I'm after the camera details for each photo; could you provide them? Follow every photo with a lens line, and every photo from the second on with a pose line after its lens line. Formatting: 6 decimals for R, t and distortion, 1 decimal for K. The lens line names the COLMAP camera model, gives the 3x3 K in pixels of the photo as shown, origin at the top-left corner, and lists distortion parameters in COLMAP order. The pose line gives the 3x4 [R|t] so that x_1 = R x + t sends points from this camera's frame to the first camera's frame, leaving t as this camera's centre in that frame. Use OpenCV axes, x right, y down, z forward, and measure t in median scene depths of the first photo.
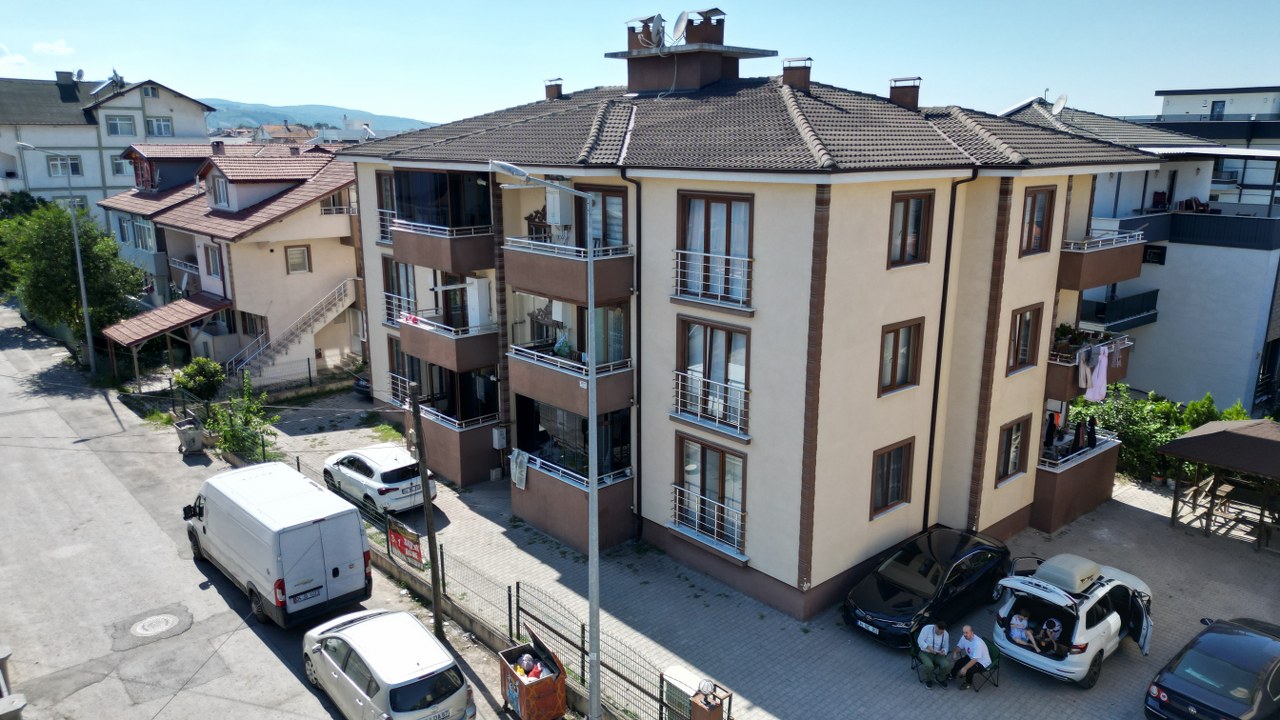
lens RADIAL K [[895.7, 0, 646.1], [0, 895.7, 360.1], [0, 0, 1]] dist [0.067176, -0.070460]
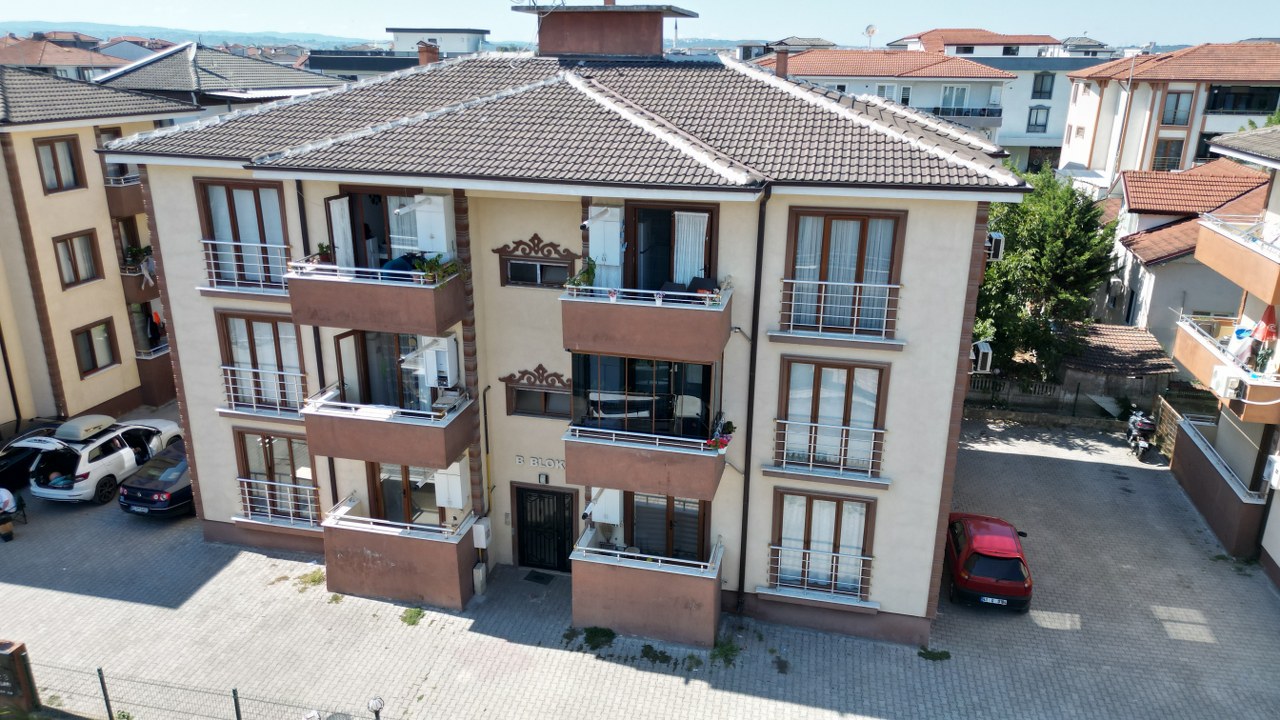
lens RADIAL K [[895.7, 0, 645.2], [0, 895.7, 358.5], [0, 0, 1]] dist [0.067176, -0.070460]
pose [[0.817258, -0.178794, 0.547835, 0.330029], [0.129457, 0.983315, 0.127796, 0.051201], [-0.561543, -0.033521, 0.826768, -0.473029]]
